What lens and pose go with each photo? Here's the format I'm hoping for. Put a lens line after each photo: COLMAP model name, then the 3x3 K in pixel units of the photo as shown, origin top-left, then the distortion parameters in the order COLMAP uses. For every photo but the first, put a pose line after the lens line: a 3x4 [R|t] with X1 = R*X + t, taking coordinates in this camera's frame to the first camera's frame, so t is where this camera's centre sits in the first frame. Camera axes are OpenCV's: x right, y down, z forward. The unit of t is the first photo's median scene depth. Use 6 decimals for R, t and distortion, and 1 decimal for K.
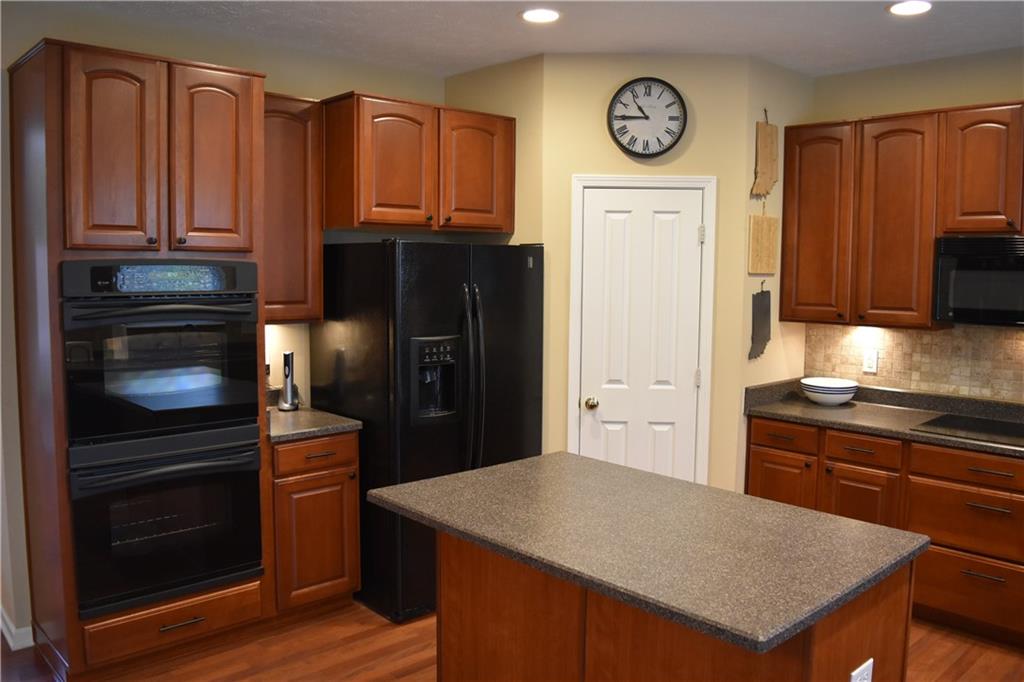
lens RADIAL K [[804.7, 0, 512.0], [0, 804.7, 341.0], [0, 0, 1]] dist [-0.088034, 0.013850]
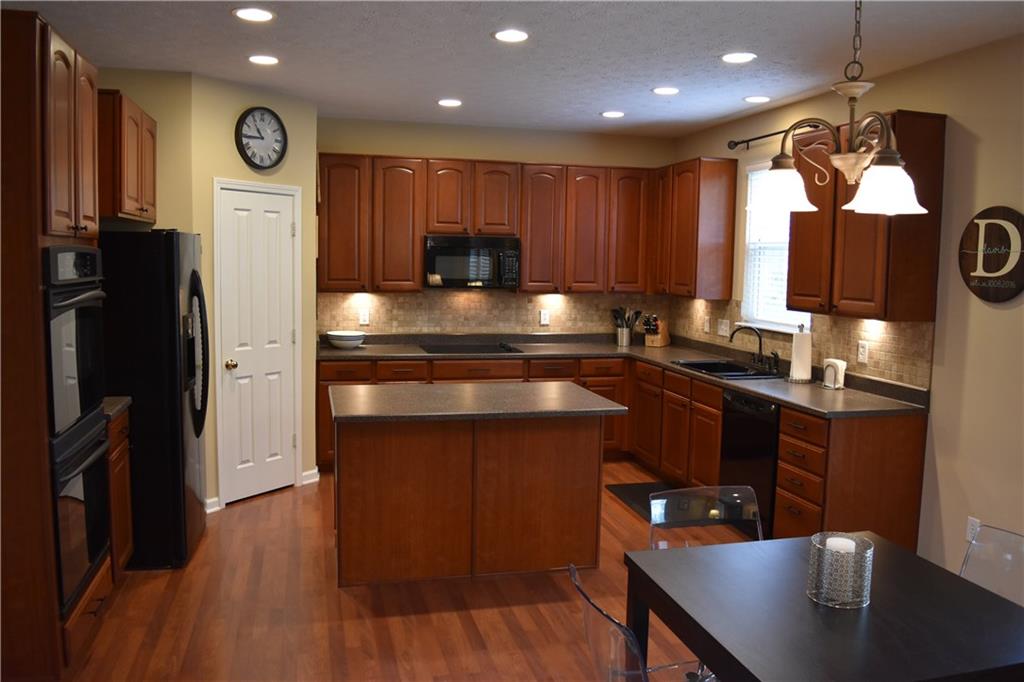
lens RADIAL K [[804.7, 0, 512.0], [0, 804.7, 341.0], [0, 0, 1]] dist [-0.088034, 0.013850]
pose [[0.480982, -0.086517, 0.872451, -0.785536], [0.064097, 0.995926, 0.063424, -0.007724], [-0.874384, 0.025415, 0.484568, 0.028620]]
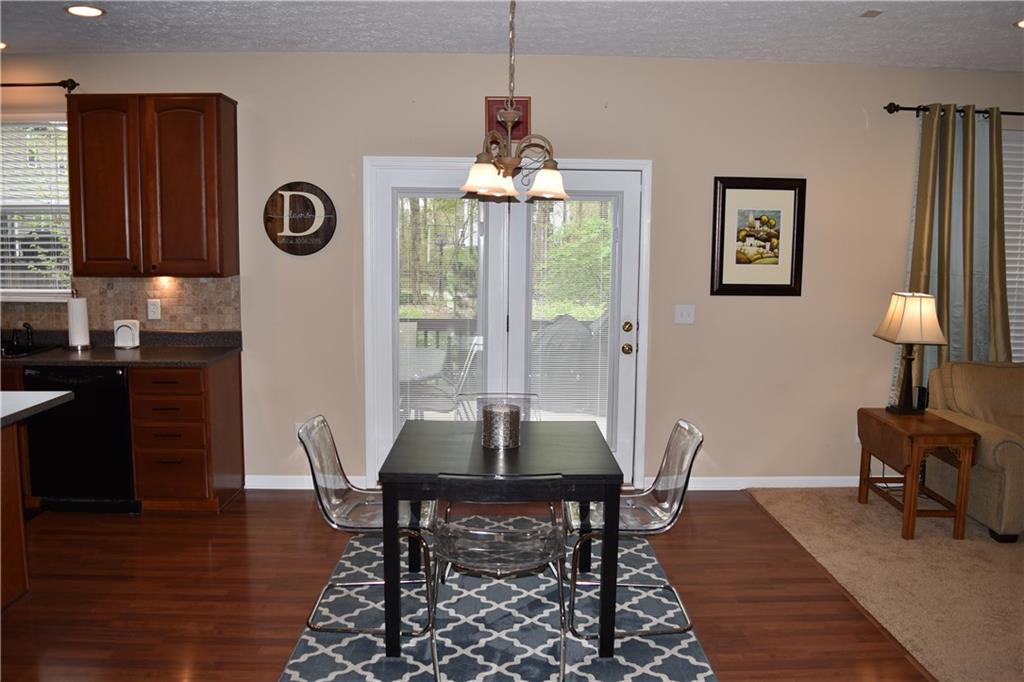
lens RADIAL K [[804.7, 0, 512.0], [0, 804.7, 341.0], [0, 0, 1]] dist [-0.088034, 0.013850]
pose [[-0.746433, -0.085978, 0.659883, -0.781708], [0.042179, 0.983512, 0.175857, -0.031405], [-0.664123, 0.159098, -0.730499, 0.676088]]
